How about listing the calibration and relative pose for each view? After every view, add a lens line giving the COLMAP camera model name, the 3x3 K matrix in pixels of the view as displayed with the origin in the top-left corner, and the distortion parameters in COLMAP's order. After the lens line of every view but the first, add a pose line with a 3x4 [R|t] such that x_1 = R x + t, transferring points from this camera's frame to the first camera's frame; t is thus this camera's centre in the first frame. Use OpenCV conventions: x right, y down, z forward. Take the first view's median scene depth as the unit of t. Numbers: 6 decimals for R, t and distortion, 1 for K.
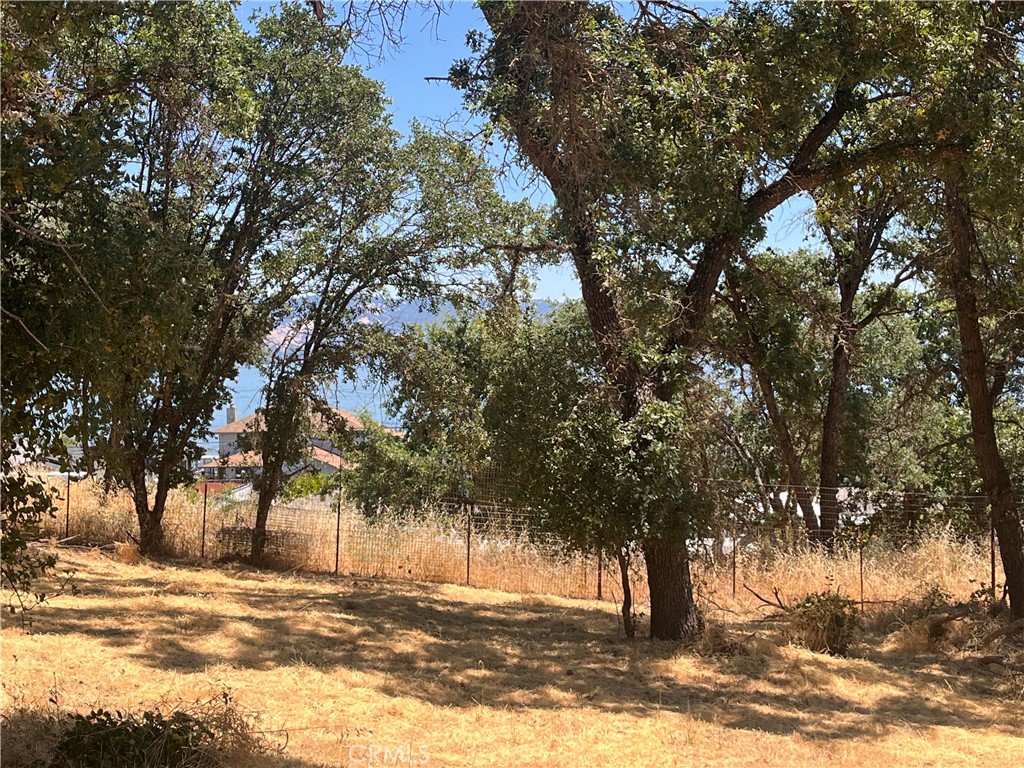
lens RADIAL K [[1549.7, 0, 527.3], [0, 1549.7, 384.8], [0, 0, 1]] dist [0.189874, -0.715162]
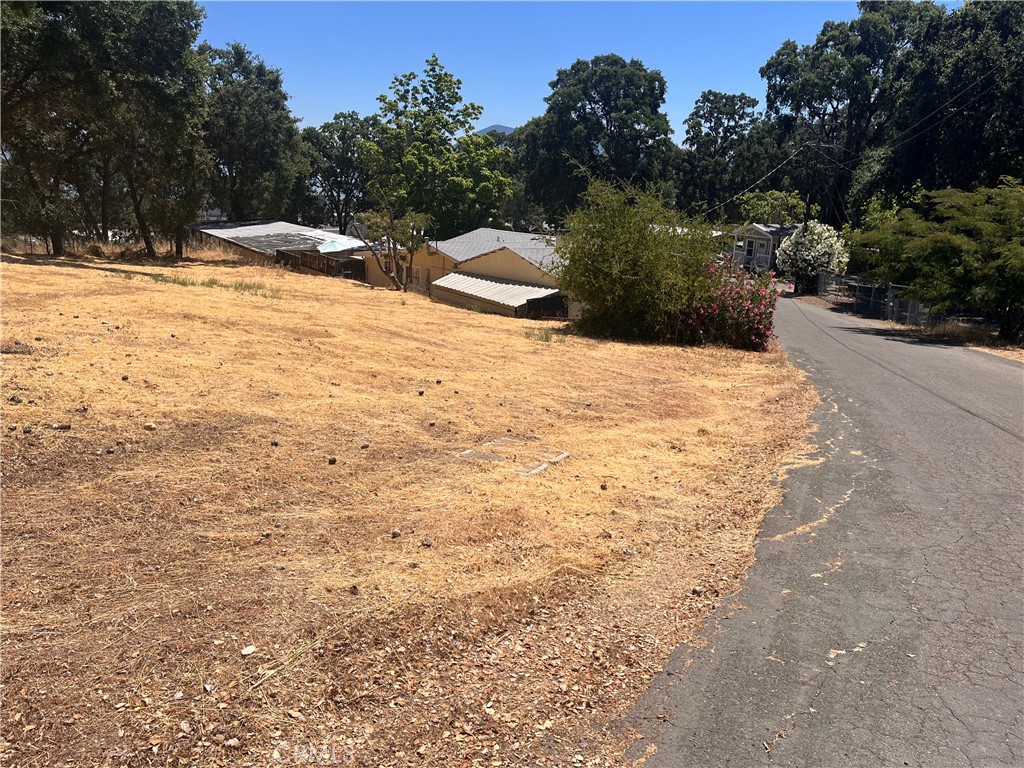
lens RADIAL K [[777.7, 0, 512.0], [0, 777.7, 384.0], [0, 0, 1]] dist [0.068893, -0.093199]
pose [[0.809506, -0.107641, 0.577159, -0.168988], [-0.041583, 0.970069, 0.239242, -0.069804], [-0.585637, -0.217668, 0.780801, -1.384248]]
